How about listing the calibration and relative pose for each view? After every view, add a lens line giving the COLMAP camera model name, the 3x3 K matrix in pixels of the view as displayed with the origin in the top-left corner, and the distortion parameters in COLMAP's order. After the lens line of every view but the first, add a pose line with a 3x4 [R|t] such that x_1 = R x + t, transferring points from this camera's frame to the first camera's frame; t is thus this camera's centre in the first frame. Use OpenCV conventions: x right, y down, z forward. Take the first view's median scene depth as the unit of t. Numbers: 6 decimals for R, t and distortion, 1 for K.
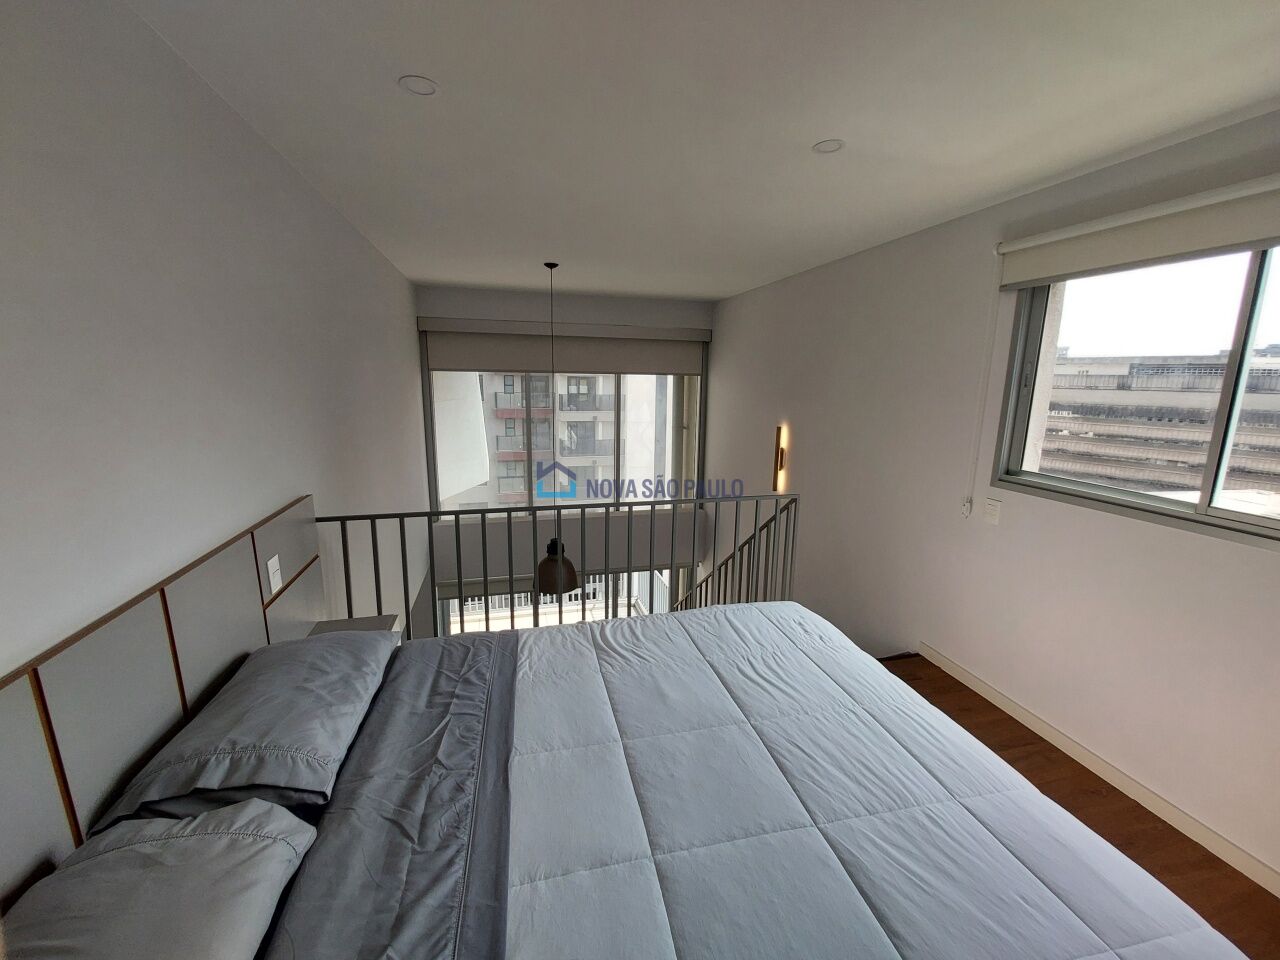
lens RADIAL K [[511.8, 0, 643.3], [0, 511.8, 478.1], [0, 0, 1]] dist [-0.002092, -0.000232]
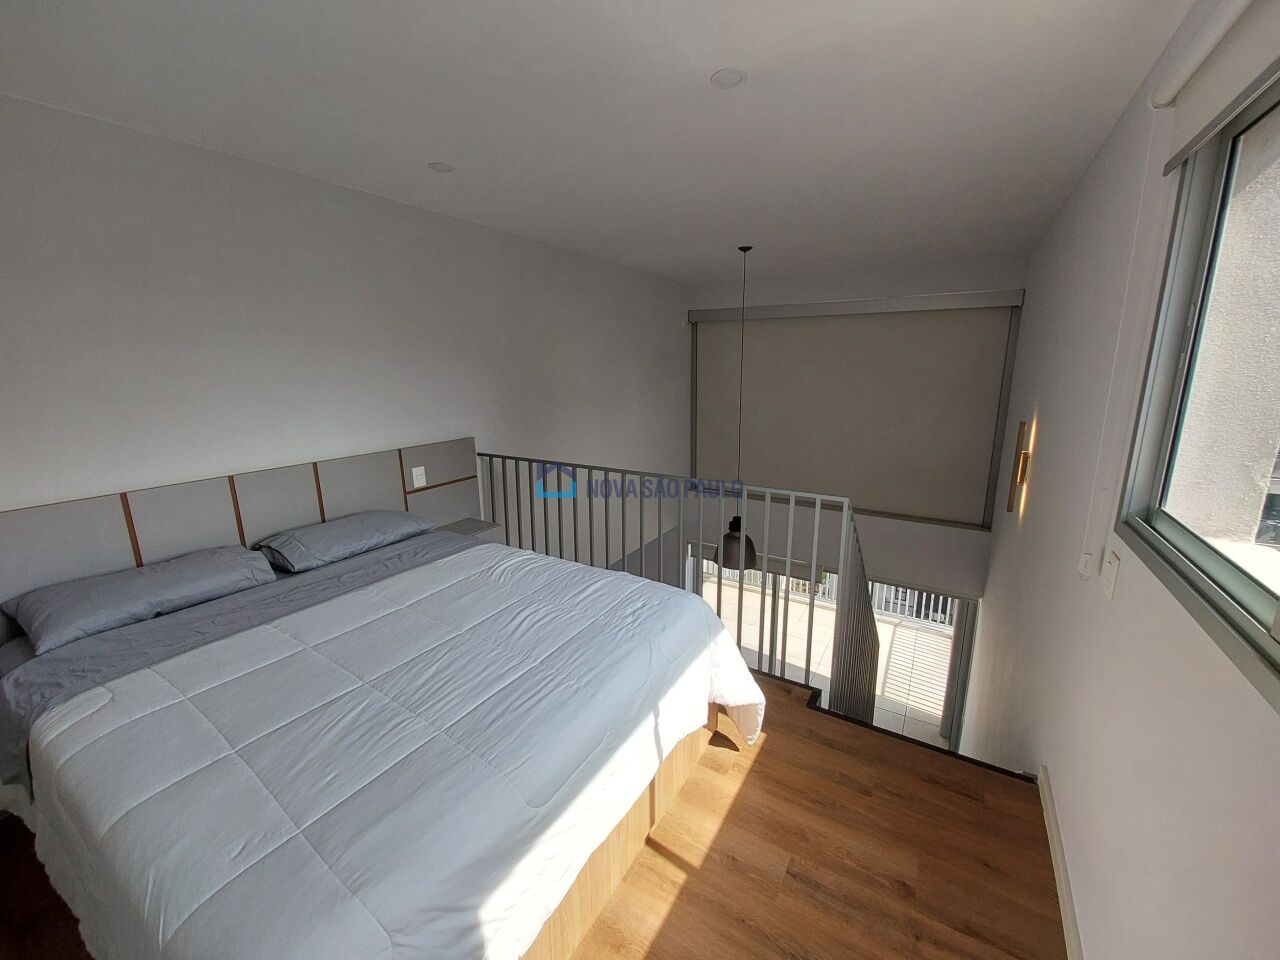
lens RADIAL K [[511.8, 0, 639.1], [0, 511.8, 475.2], [0, 0, 1]] dist [-0.002092, -0.000232]
pose [[0.693762, 0.133975, -0.707633, 0.399050], [-0.120985, 0.990262, 0.068871, -0.010209], [0.709969, 0.037833, 0.703215, 0.126762]]
